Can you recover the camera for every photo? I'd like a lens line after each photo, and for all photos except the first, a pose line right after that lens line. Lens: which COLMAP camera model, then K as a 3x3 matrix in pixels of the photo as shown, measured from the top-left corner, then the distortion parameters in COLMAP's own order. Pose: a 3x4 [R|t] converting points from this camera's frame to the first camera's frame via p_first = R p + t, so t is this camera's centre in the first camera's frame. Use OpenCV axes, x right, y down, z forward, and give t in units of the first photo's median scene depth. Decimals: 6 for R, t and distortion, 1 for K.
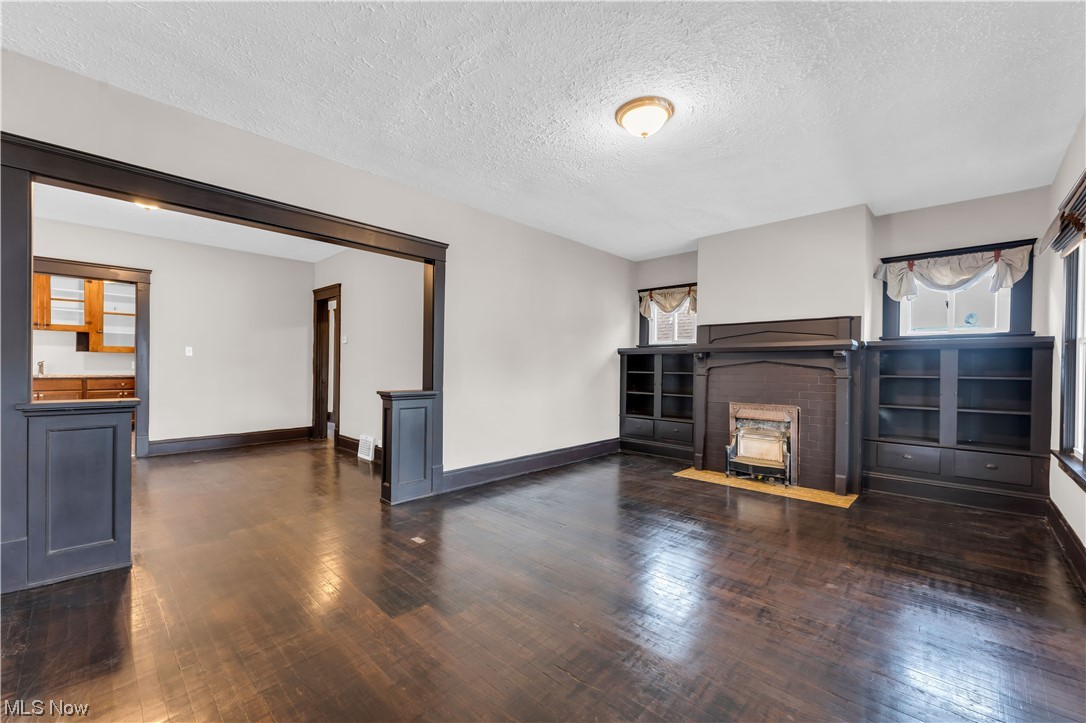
lens RADIAL K [[438.0, 0, 536.6], [0, 438.0, 369.1], [0, 0, 1]] dist [0.002604, -0.000753]
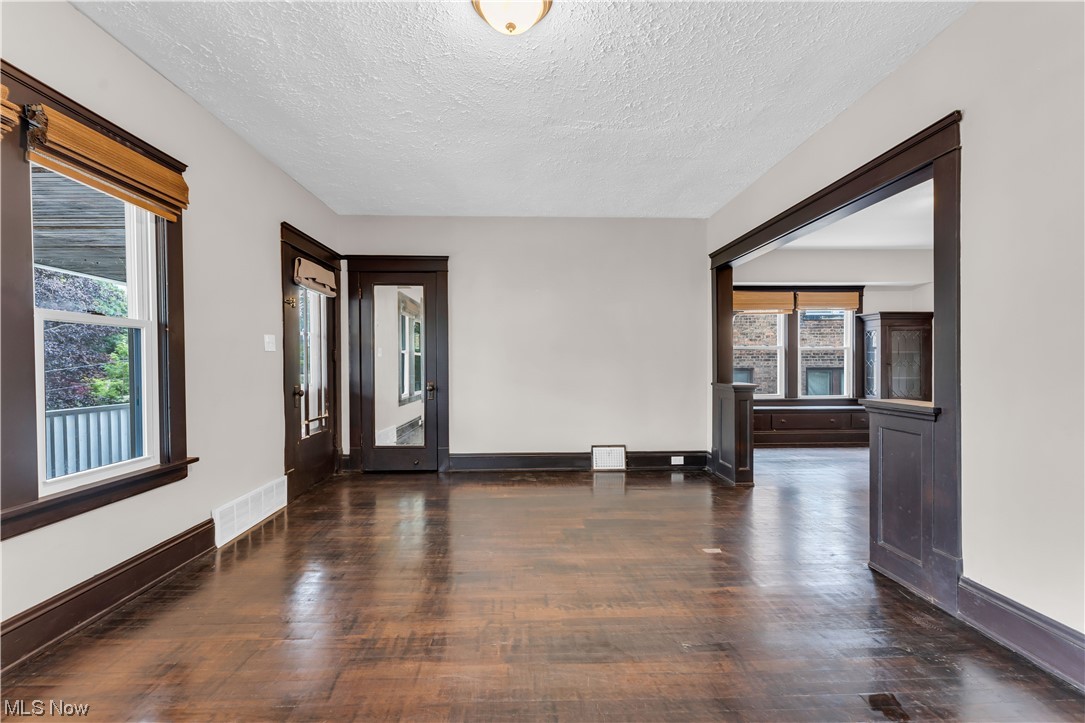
lens RADIAL K [[437.6, 0, 536.7], [0, 437.6, 371.0], [0, 0, 1]] dist [0.002604, -0.000753]
pose [[-0.697167, 0.003943, -0.716898, 0.379468], [-0.008067, 0.999878, 0.013344, 0.002114], [0.716864, 0.015087, -0.697050, 0.805238]]
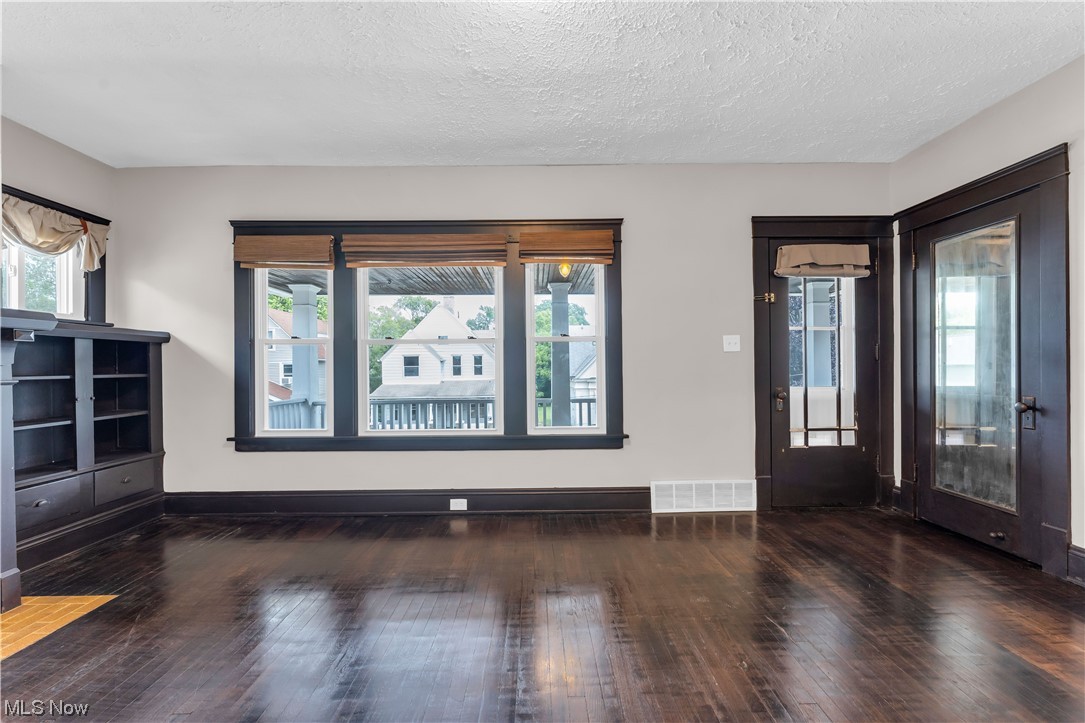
lens RADIAL K [[437.6, 0, 534.8], [0, 437.6, 366.7], [0, 0, 1]] dist [0.002604, -0.000753]
pose [[-0.698340, -0.003058, 0.715760, -0.090913], [0.006248, 0.999927, 0.010368, -0.001129], [-0.715739, 0.011712, -0.698269, 0.743891]]
